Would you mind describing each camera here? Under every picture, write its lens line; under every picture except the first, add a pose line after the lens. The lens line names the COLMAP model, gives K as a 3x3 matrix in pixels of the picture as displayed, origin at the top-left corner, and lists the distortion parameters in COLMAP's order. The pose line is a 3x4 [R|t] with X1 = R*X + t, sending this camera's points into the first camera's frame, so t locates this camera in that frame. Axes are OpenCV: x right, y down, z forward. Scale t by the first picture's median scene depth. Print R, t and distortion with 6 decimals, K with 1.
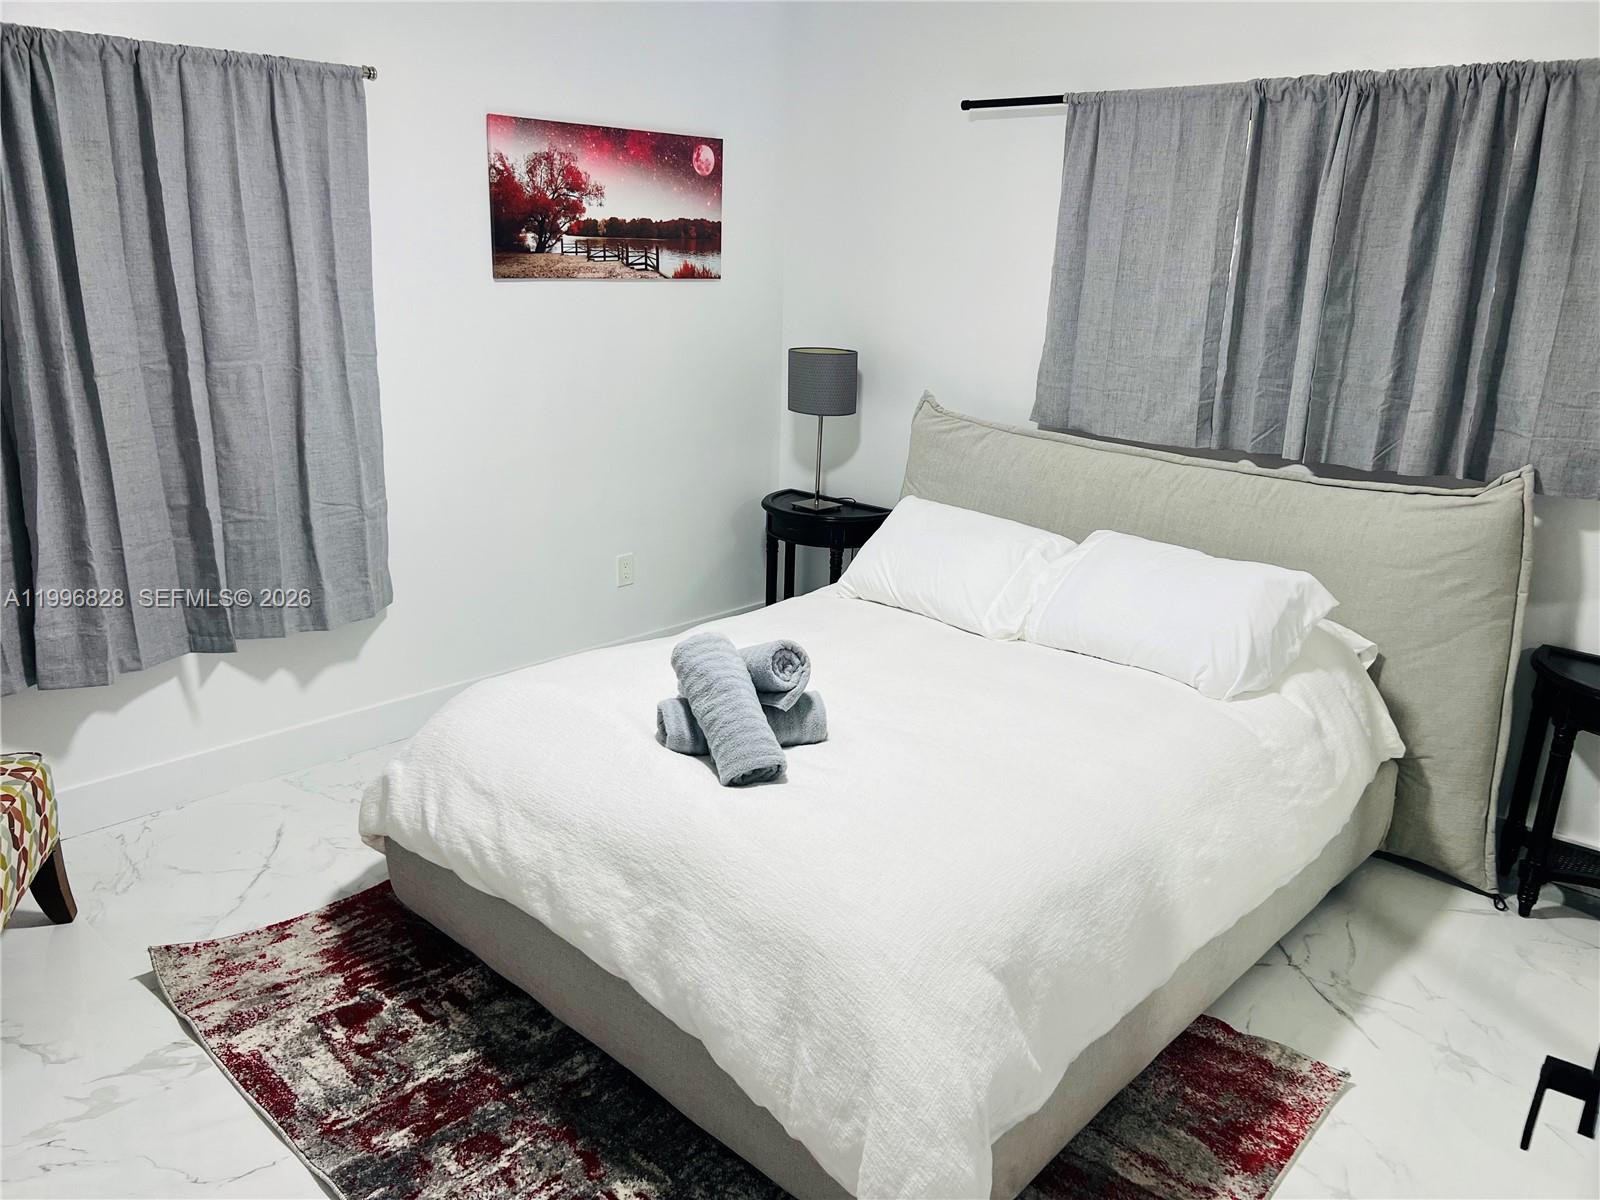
lens RADIAL K [[1216.5, 0, 801.6], [0, 1216.5, 594.3], [0, 0, 1]] dist [0.039365, -0.043686]
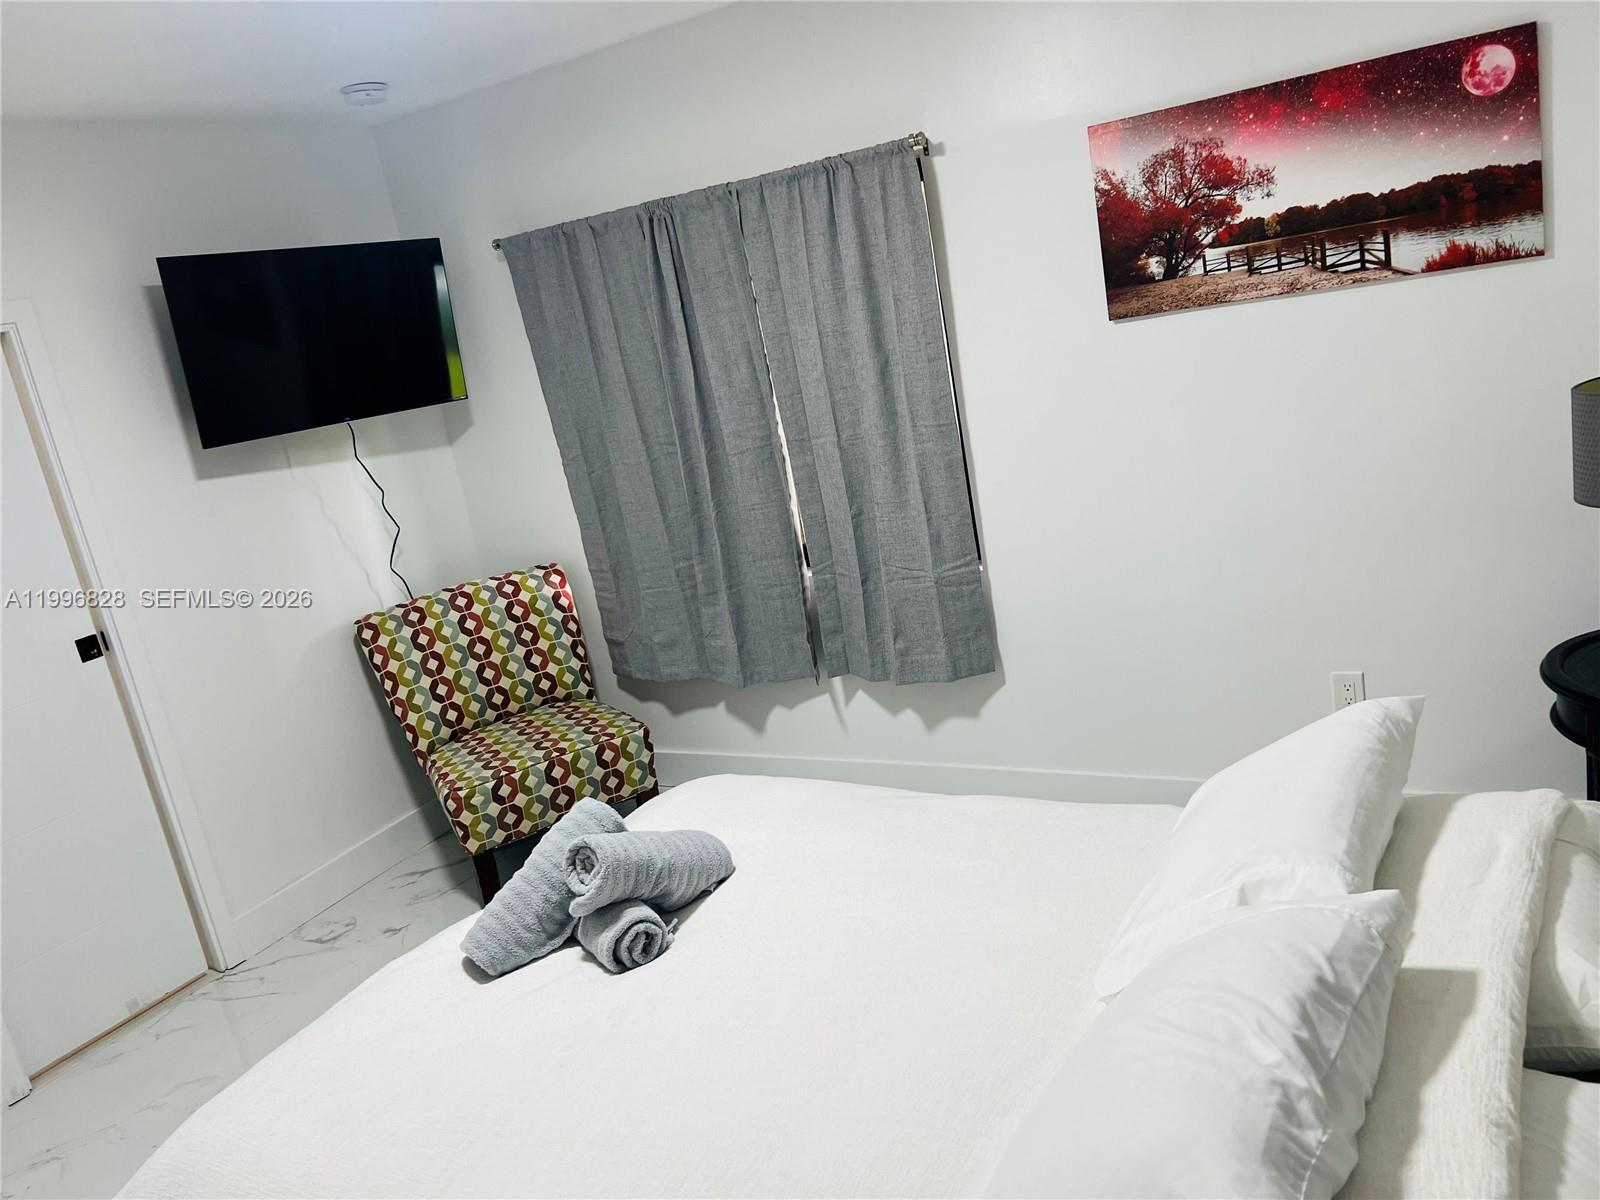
lens RADIAL K [[1216.5, 0, 805.7], [0, 1216.5, 614.9], [0, 0, 1]] dist [0.039365, -0.043686]
pose [[0.229247, 0.184567, -0.955710, 0.517936], [-0.088676, 0.981735, 0.168322, -0.176201], [0.969321, 0.046161, 0.241427, 0.582847]]
